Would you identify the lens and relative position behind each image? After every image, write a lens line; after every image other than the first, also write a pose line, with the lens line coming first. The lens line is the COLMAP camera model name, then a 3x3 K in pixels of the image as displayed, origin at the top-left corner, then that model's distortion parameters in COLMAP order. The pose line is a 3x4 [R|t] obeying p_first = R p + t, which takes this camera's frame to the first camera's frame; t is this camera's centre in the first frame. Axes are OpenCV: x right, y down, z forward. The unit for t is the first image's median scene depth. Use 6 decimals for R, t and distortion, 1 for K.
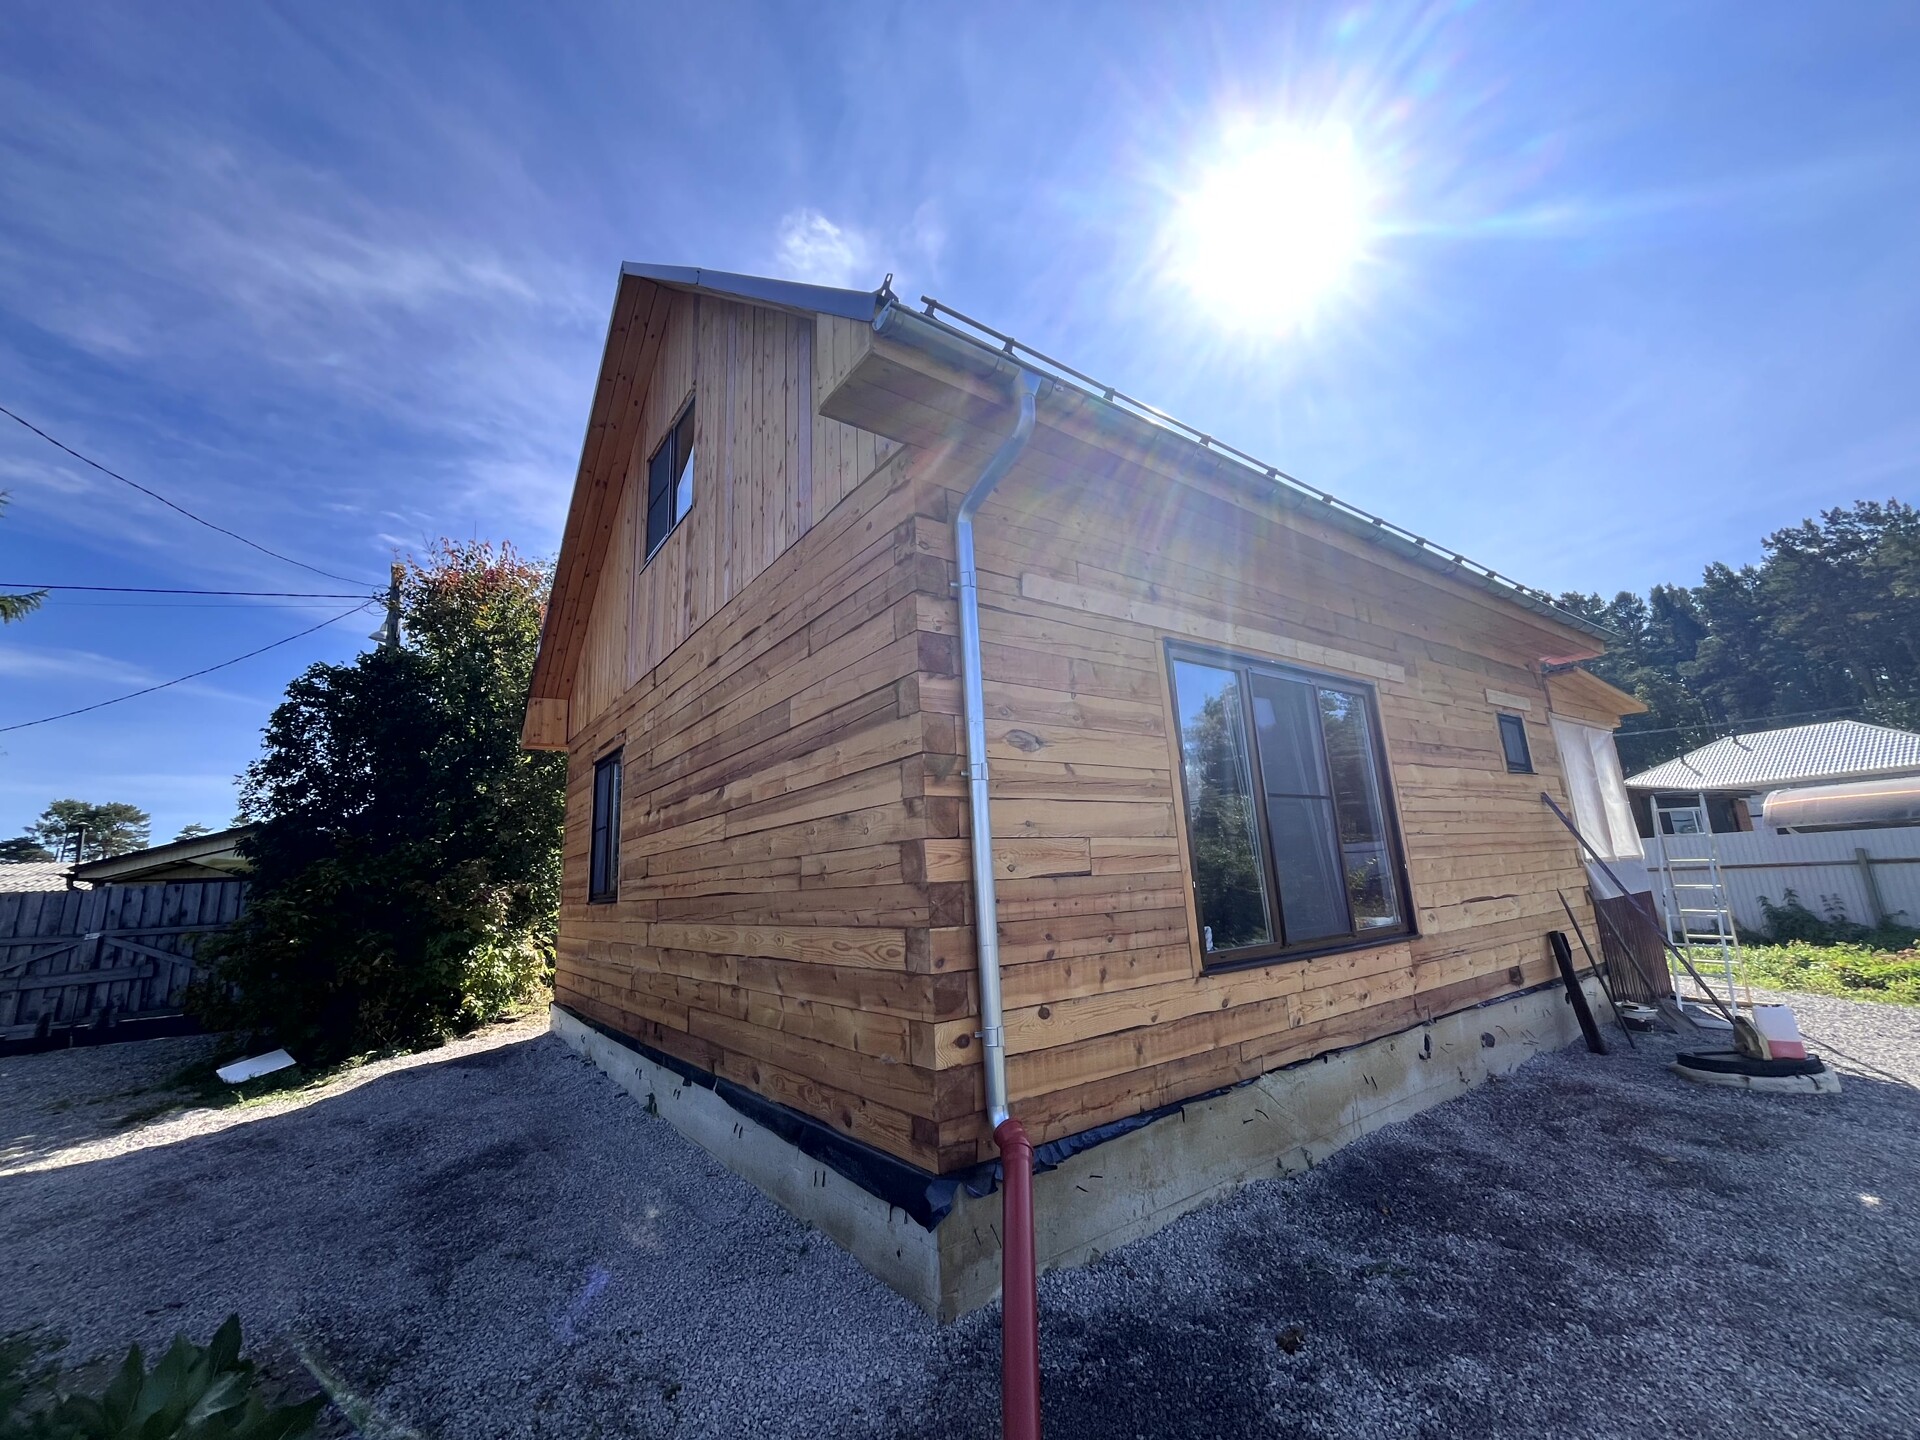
lens RADIAL K [[780.5, 0, 960.0], [0, 780.5, 720.0], [0, 0, 1]] dist [0.000701, 0.000056]
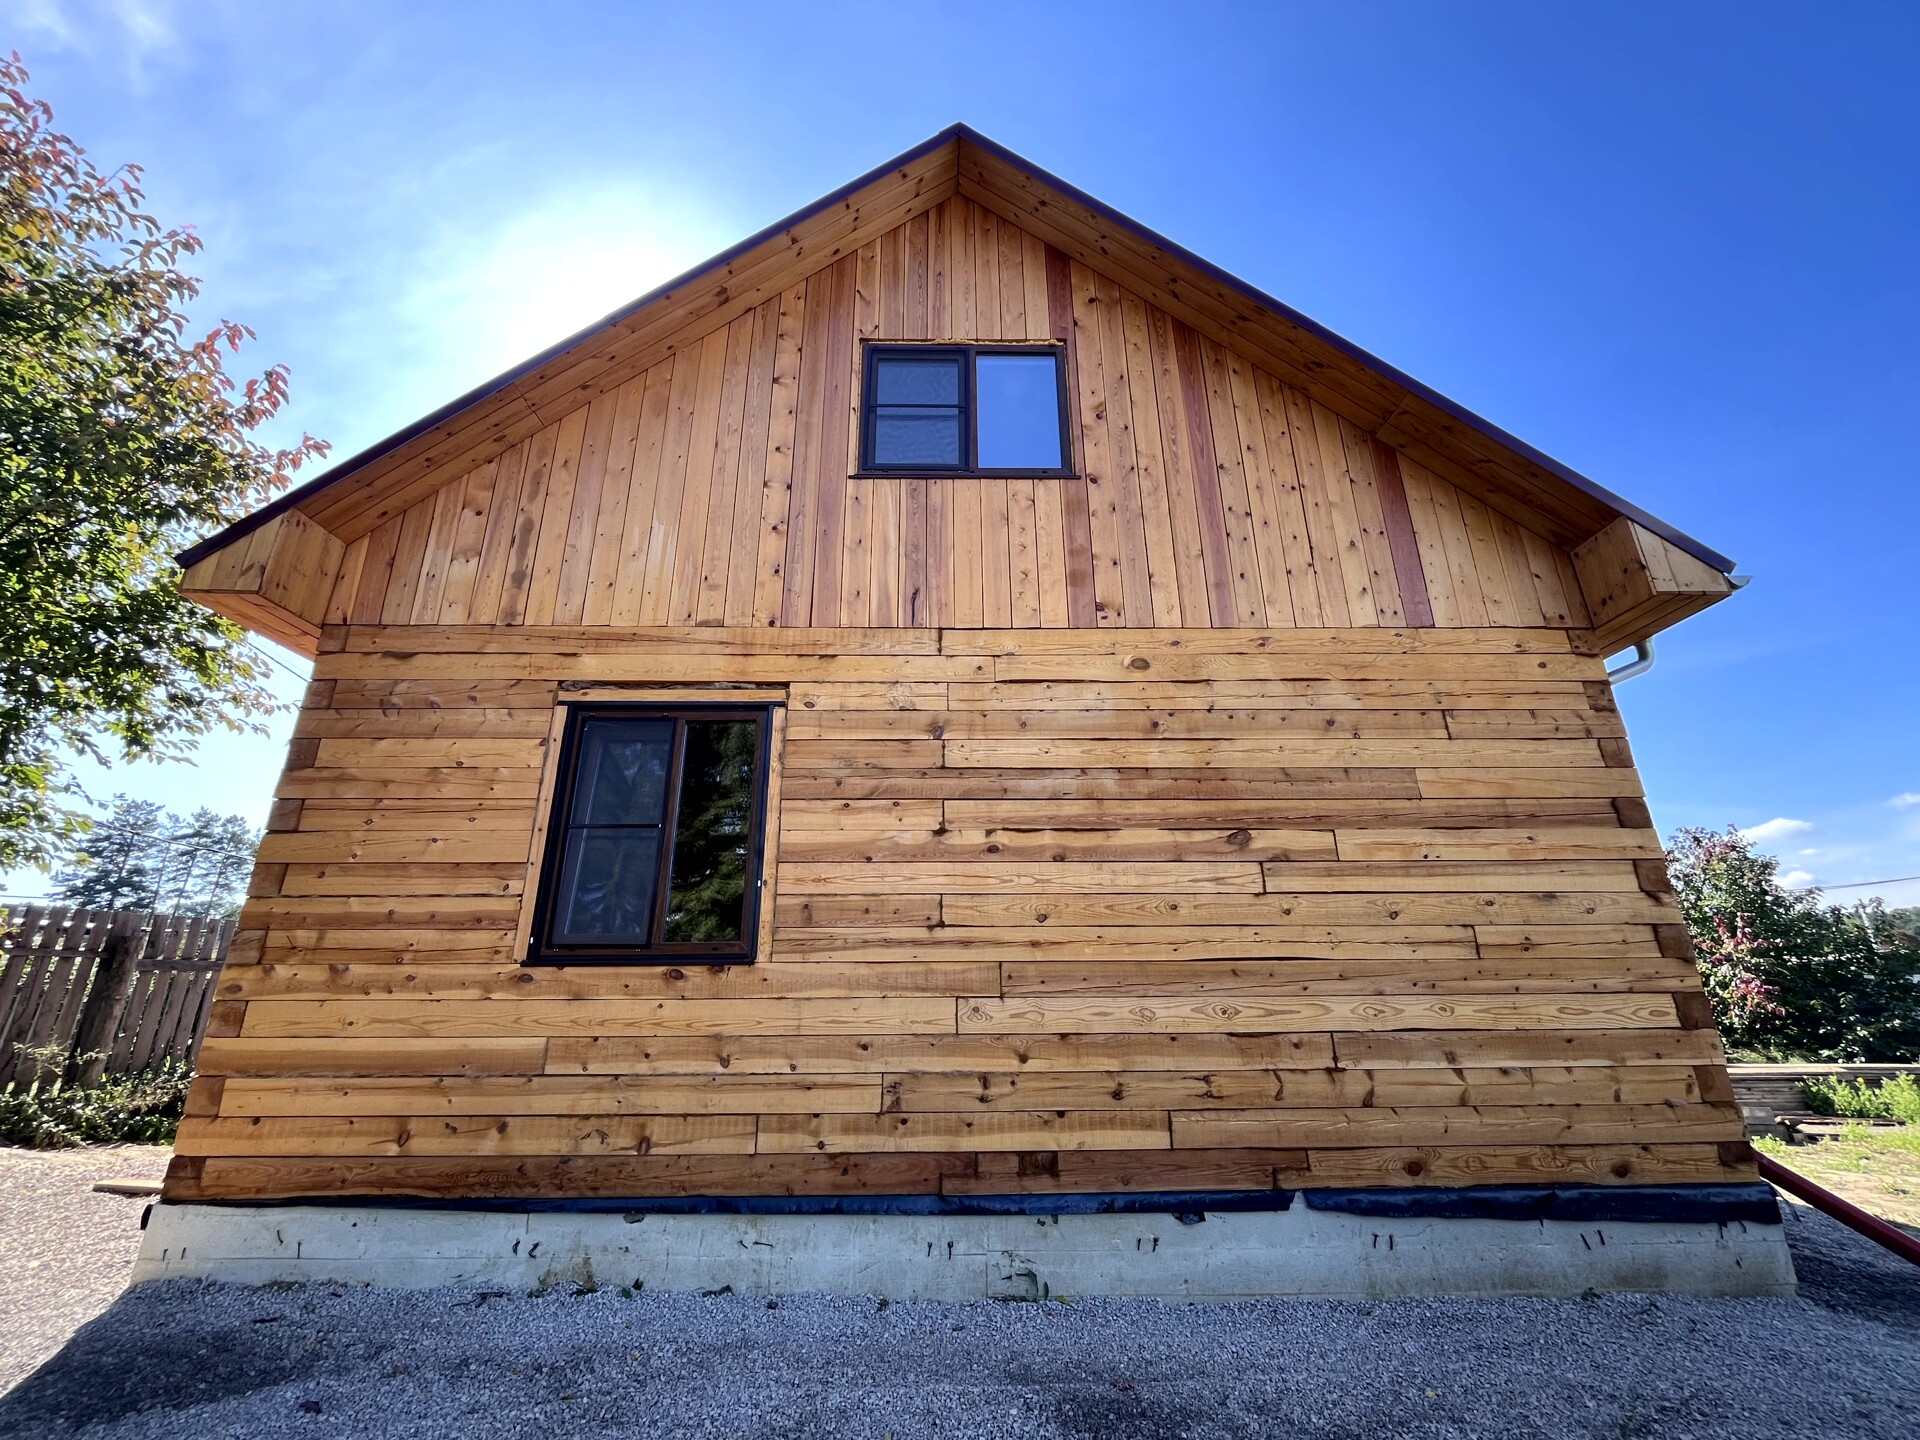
lens RADIAL K [[780.9, 0, 960.0], [0, 780.9, 720.0], [0, 0, 1]] dist [-0.007070, -0.000050]
pose [[0.580618, 0.314877, 0.750823, -1.315841], [-0.194263, 0.949130, -0.247817, 0.274268], [-0.790661, -0.001970, 0.612252, 0.817038]]
